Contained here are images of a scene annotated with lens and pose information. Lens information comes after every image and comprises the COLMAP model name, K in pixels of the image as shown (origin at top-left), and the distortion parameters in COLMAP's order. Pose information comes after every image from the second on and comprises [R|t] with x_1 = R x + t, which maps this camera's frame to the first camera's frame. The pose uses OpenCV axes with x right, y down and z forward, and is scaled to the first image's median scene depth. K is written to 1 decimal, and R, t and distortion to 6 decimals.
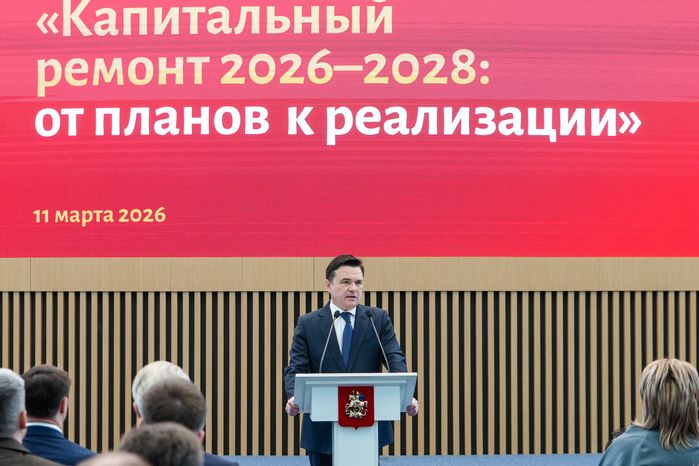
lens RADIAL K [[2114.1, 0, 349.5], [0, 2114.1, 233.0], [0, 0, 1]] dist [-0.005593, -0.221325]
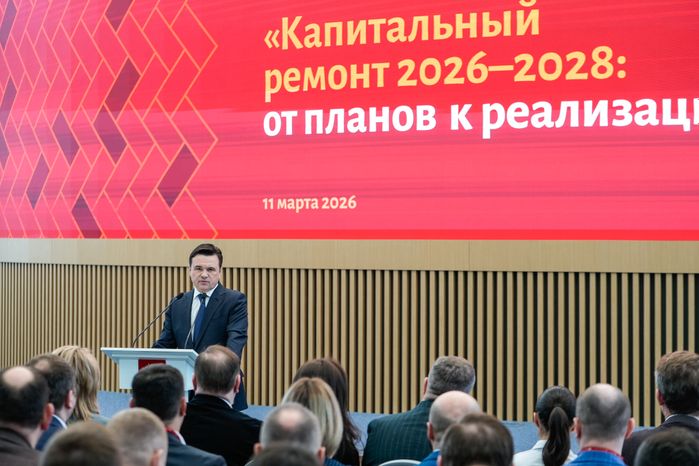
lens RADIAL K [[1909.5, 0, 349.5], [0, 1909.5, 233.0], [0, 0, 1]] dist [-0.008658, -0.354570]
pose [[0.883089, 0.002626, -0.469198, 0.394728], [0.005766, 0.999848, 0.016447, -0.009040], [0.469169, -0.017230, 0.882940, 0.085488]]
